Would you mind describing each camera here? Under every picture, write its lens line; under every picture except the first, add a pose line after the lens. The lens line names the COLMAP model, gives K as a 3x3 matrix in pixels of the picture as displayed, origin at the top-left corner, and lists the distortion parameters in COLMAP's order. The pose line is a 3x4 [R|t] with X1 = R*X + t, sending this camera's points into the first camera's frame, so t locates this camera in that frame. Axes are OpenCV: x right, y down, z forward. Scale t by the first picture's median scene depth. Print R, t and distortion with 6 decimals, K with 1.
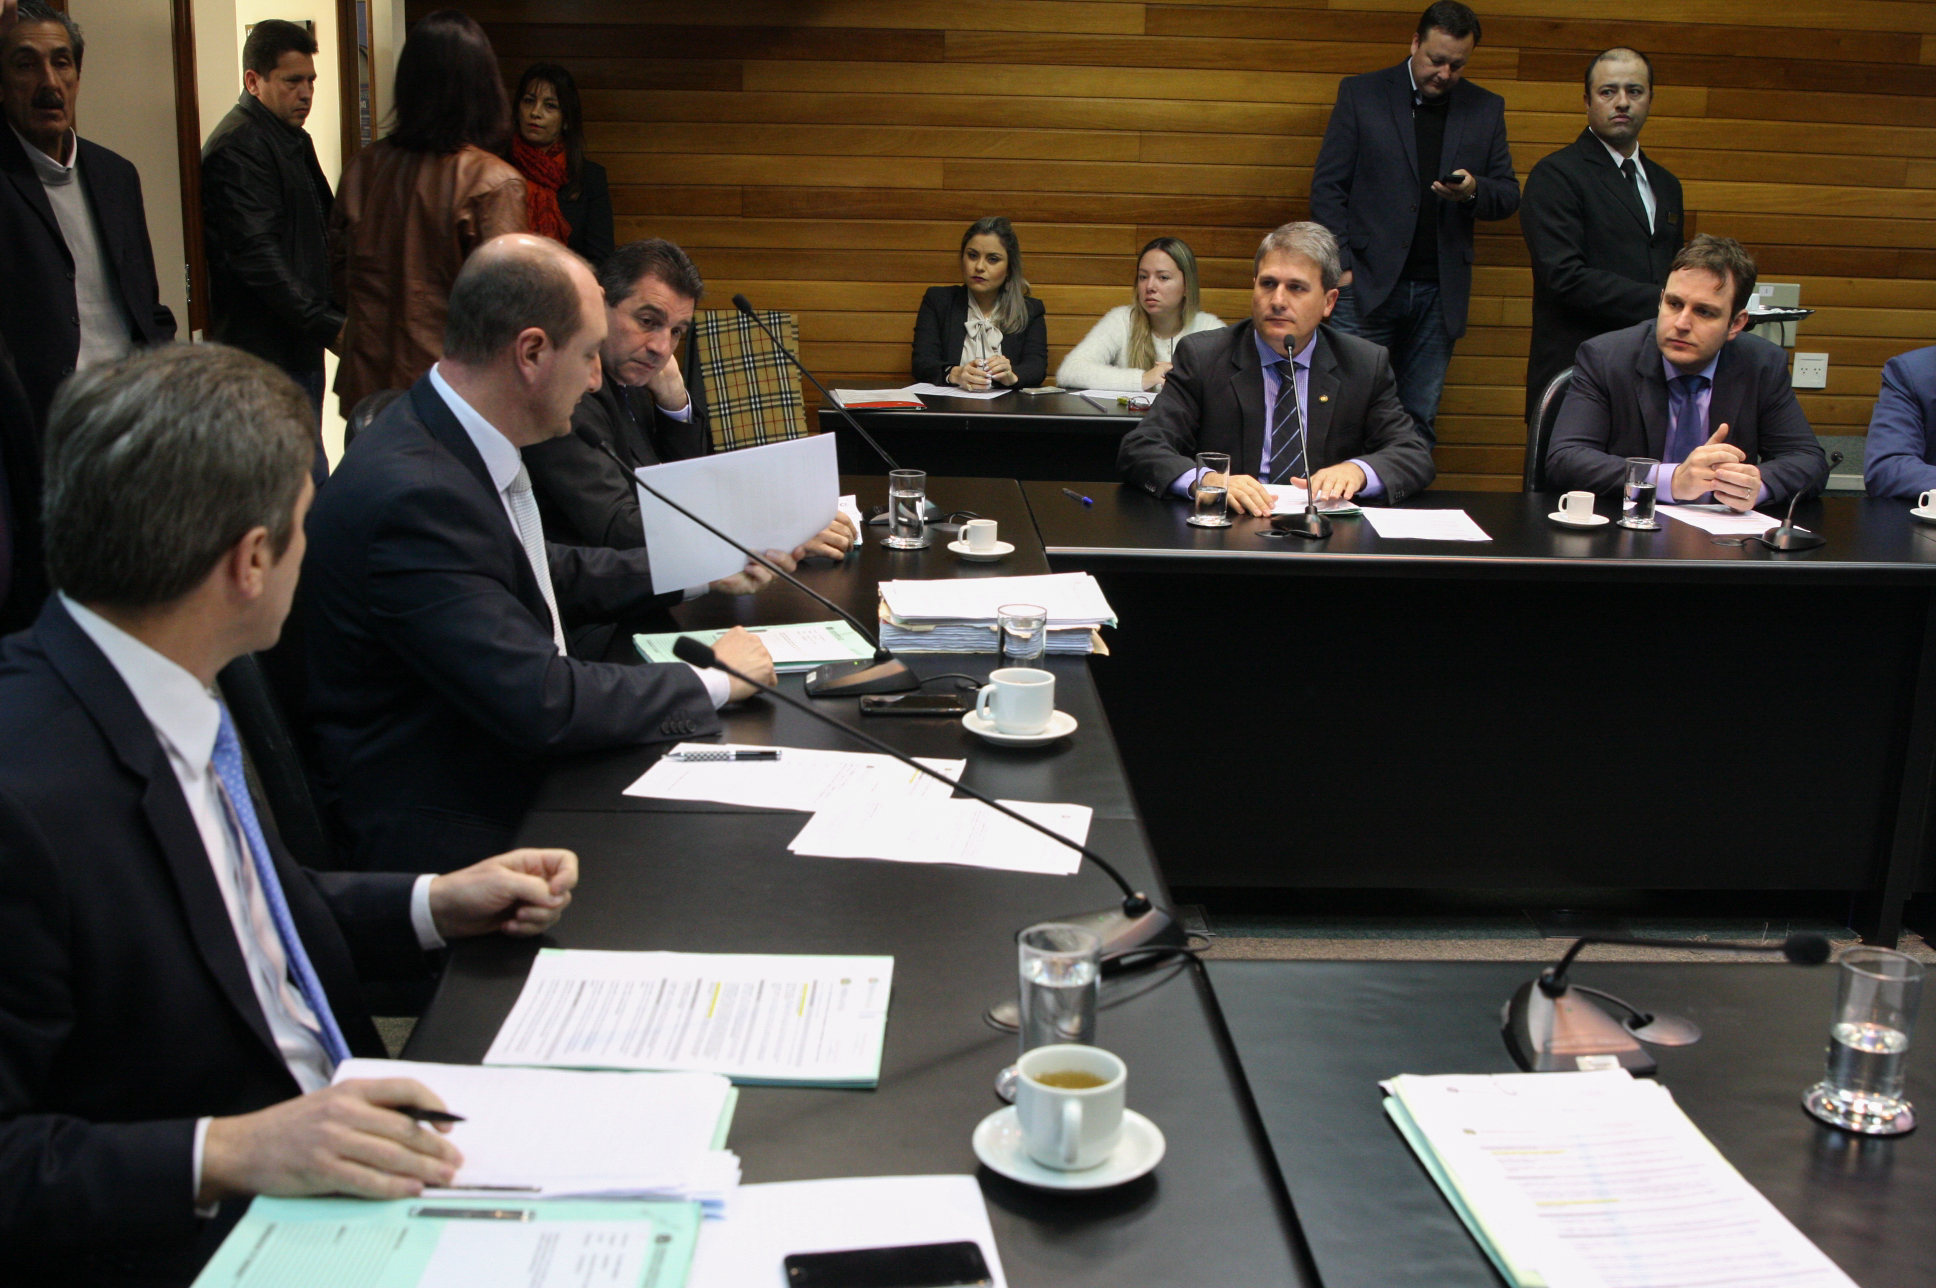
lens RADIAL K [[2084.1, 0, 977.4], [0, 2084.1, 644.0], [0, 0, 1]] dist [-0.107869, 0.000000]
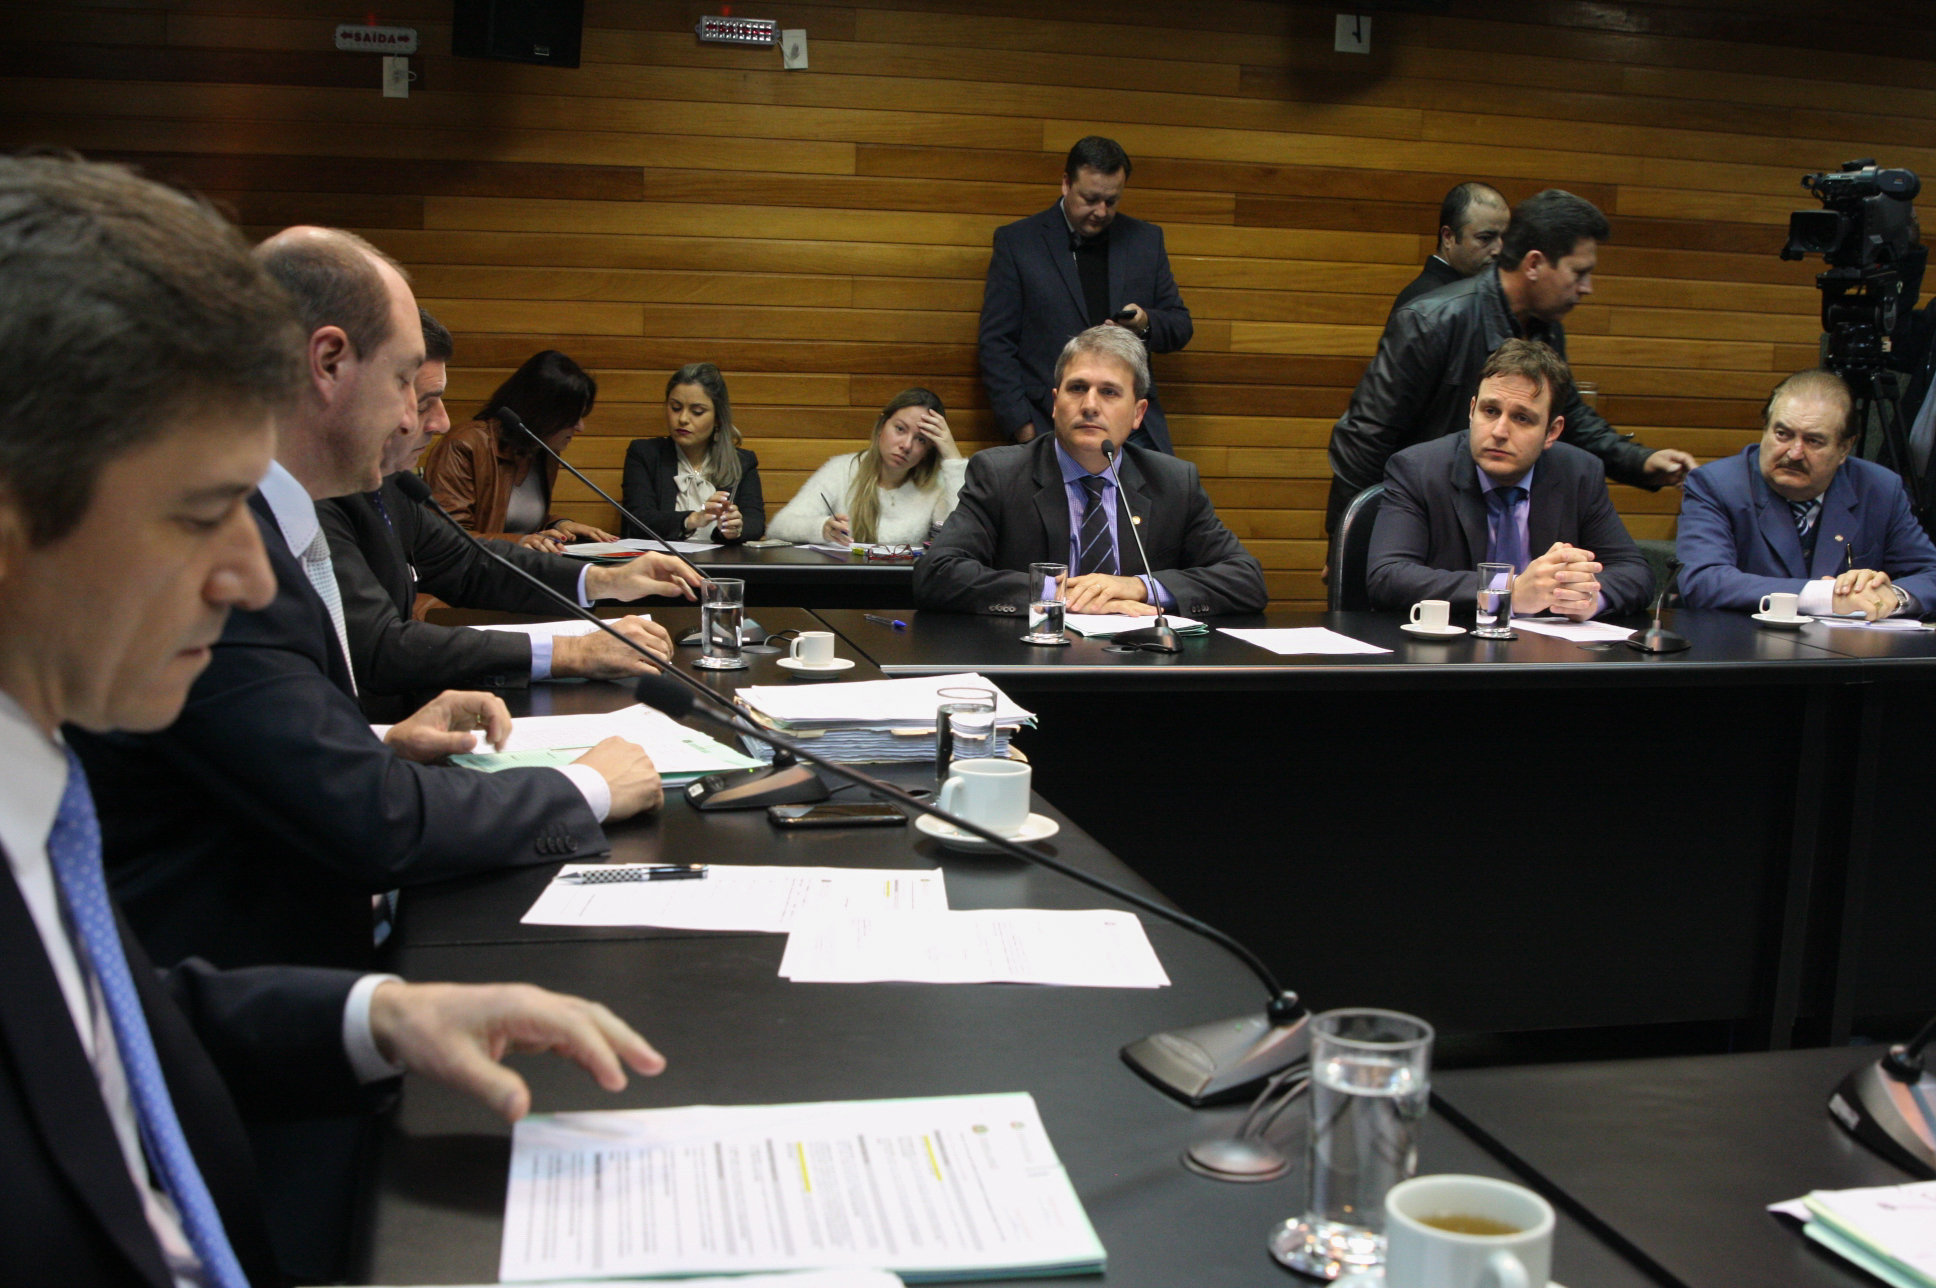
lens RADIAL K [[2084.1, 0, 971.9], [0, 2084.1, 658.8], [0, 0, 1]] dist [-0.107869, 0.000000]
pose [[0.981777, -0.023103, 0.188626, -0.077679], [0.041612, 0.994630, -0.094760, 0.028533], [-0.185424, 0.100883, 0.977466, 0.121764]]
